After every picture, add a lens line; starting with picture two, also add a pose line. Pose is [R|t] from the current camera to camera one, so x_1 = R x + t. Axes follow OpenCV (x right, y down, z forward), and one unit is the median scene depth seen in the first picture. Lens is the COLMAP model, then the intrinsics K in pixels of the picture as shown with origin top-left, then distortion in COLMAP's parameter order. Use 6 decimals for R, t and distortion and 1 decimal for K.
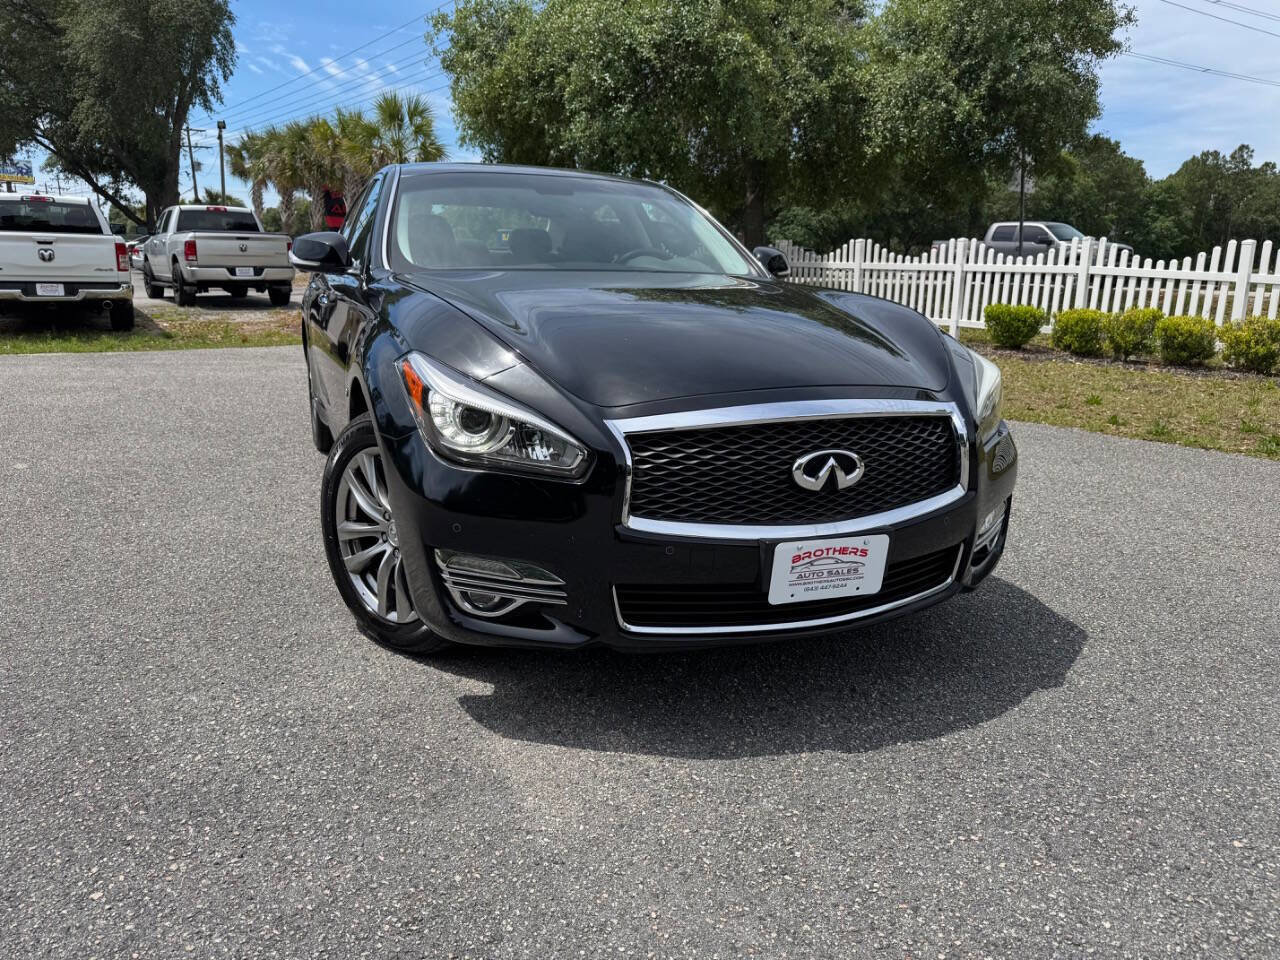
lens RADIAL K [[915.2, 0, 641.6], [0, 915.2, 473.0], [0, 0, 1]] dist [0.007053, -0.010778]
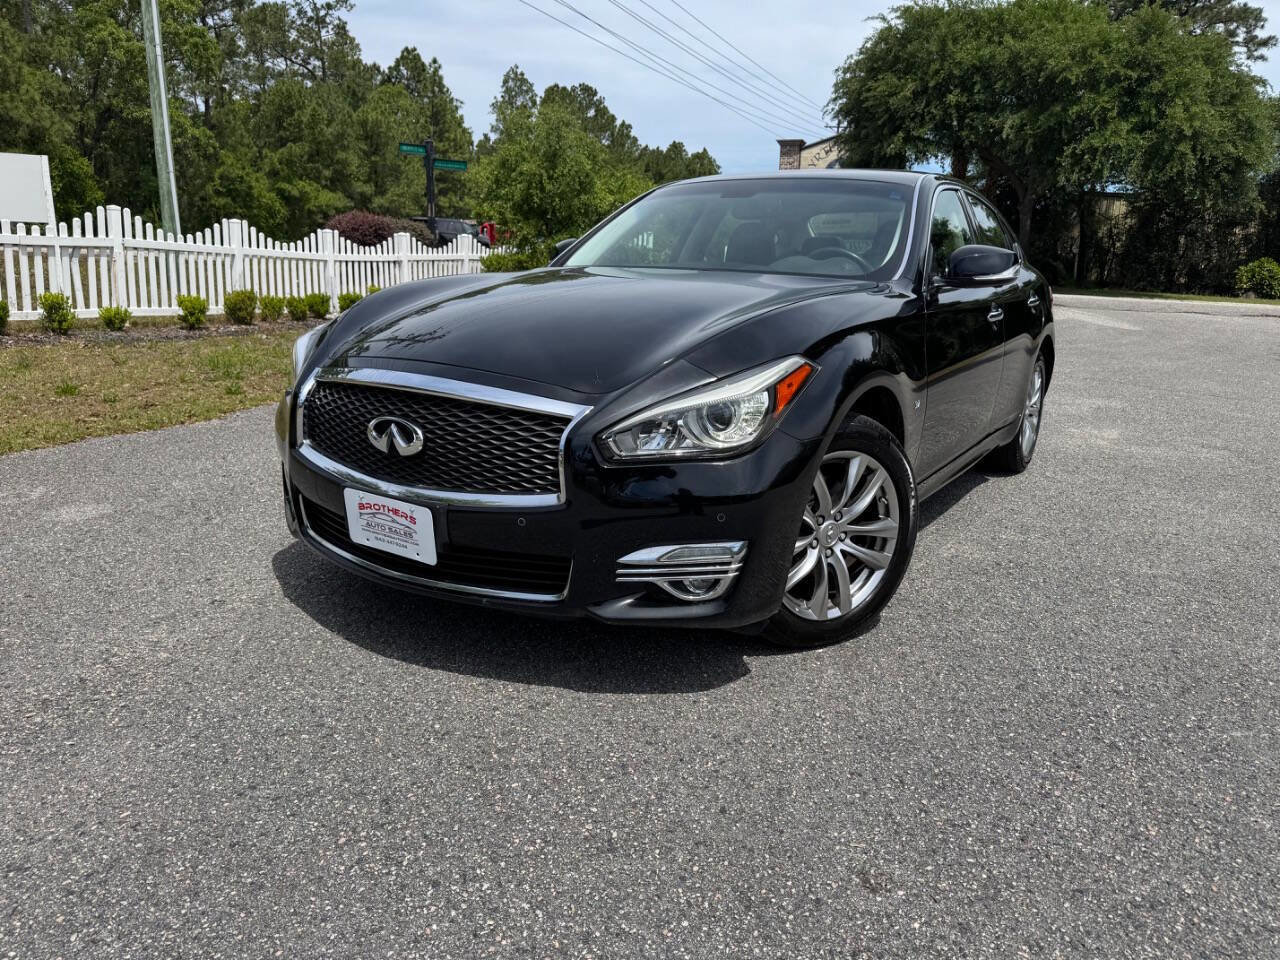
lens RADIAL K [[911.0, 0, 642.9], [0, 911.0, 476.6], [0, 0, 1]] dist [0.008586, -0.010093]
pose [[0.606641, 0.190041, -0.771927, 0.210405], [-0.202276, 0.975948, 0.081305, -0.017889], [0.768811, 0.106820, 0.630491, 0.091364]]
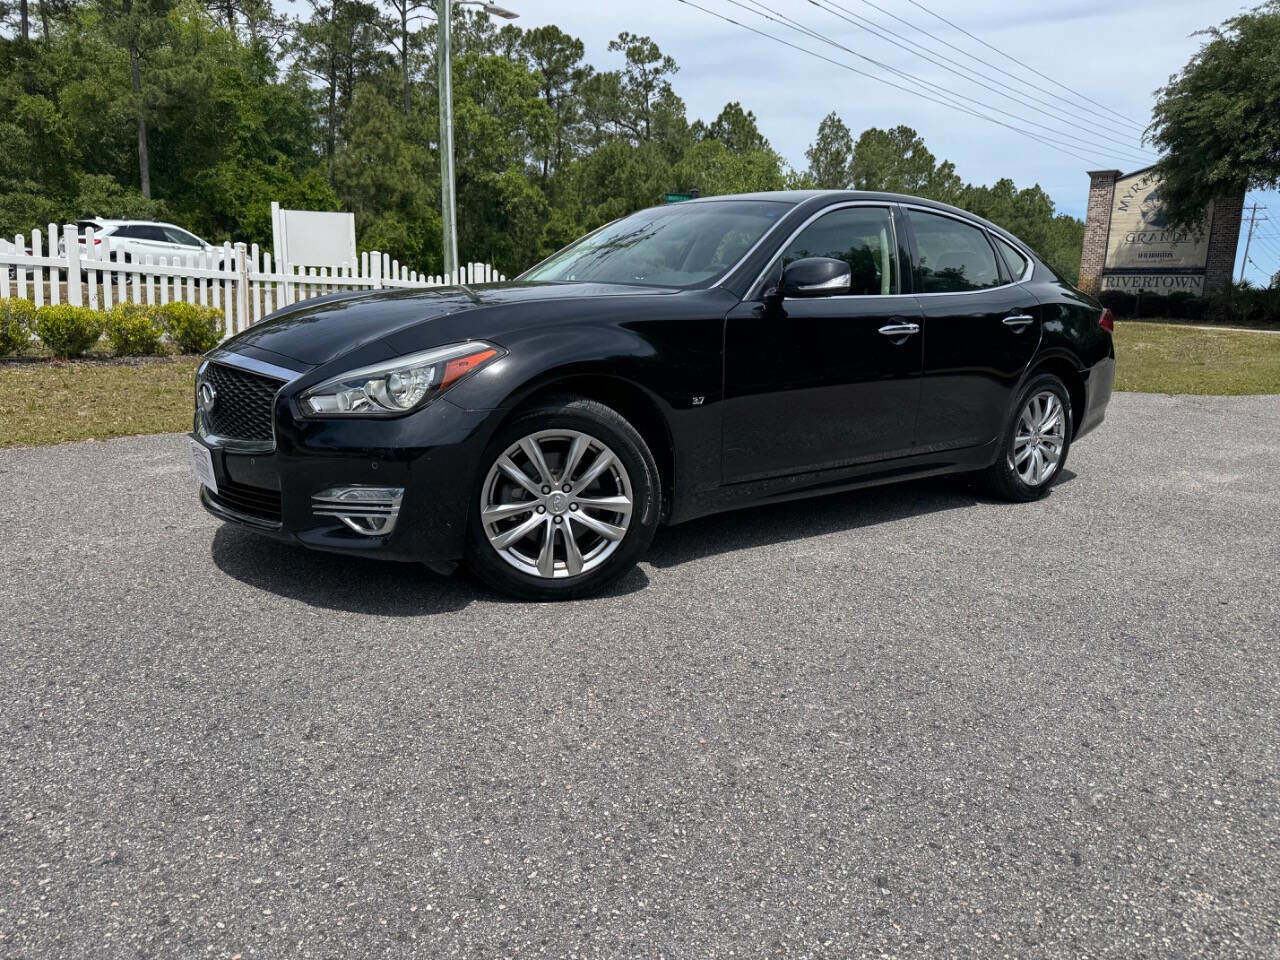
lens RADIAL K [[898.1, 0, 642.9], [0, 898.1, 491.6], [0, 0, 1]] dist [0.036354, -0.036612]
pose [[0.306943, 0.199020, -0.930686, 0.307831], [-0.238291, 0.962814, 0.127301, -0.035802], [0.921414, 0.182700, 0.342954, 0.198200]]
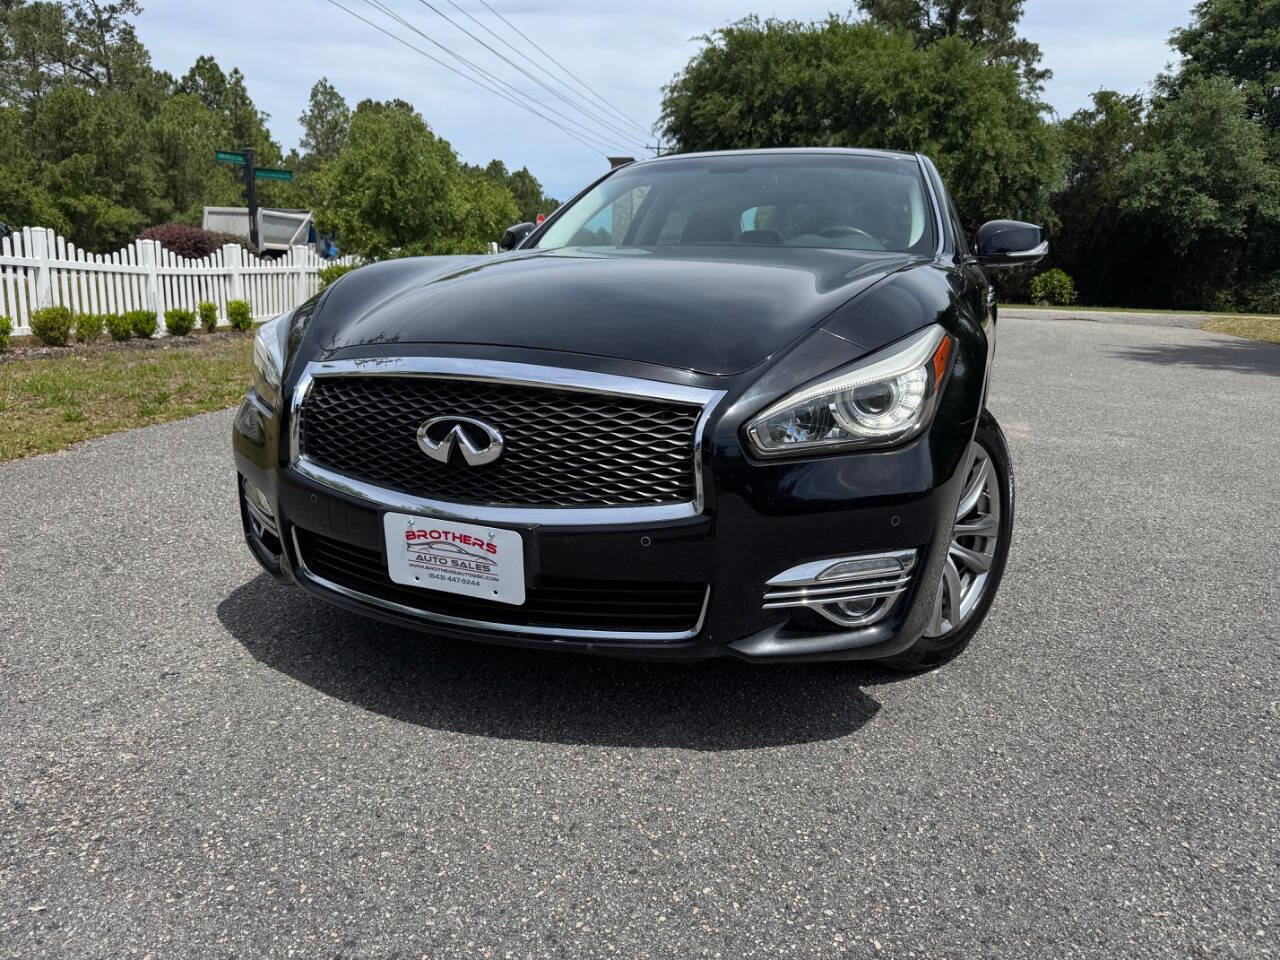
lens RADIAL K [[915.2, 0, 641.6], [0, 915.2, 473.0], [0, 0, 1]] dist [0.007053, -0.010778]
pose [[0.744355, 0.137828, -0.653406, 0.150185], [-0.161437, 0.986586, 0.024201, -0.003656], [0.647977, 0.087470, 0.756621, 0.079378]]
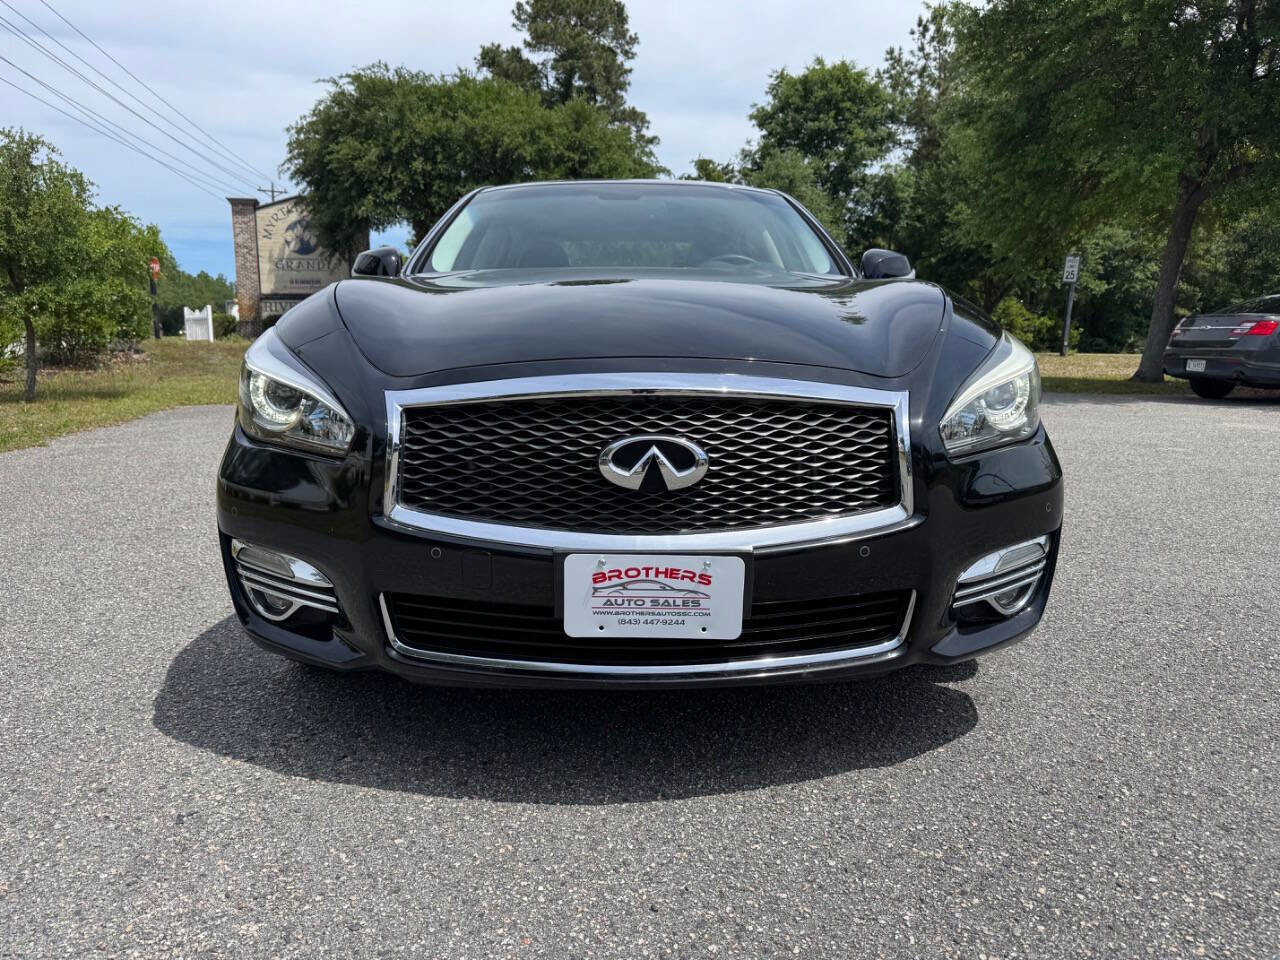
lens RADIAL K [[915.2, 0, 641.6], [0, 915.2, 473.0], [0, 0, 1]] dist [0.007053, -0.010778]
pose [[0.944649, 0.038298, -0.325841, 0.074254], [-0.064953, 0.995337, -0.071318, 0.009967], [0.321590, 0.088534, 0.942731, 0.049112]]
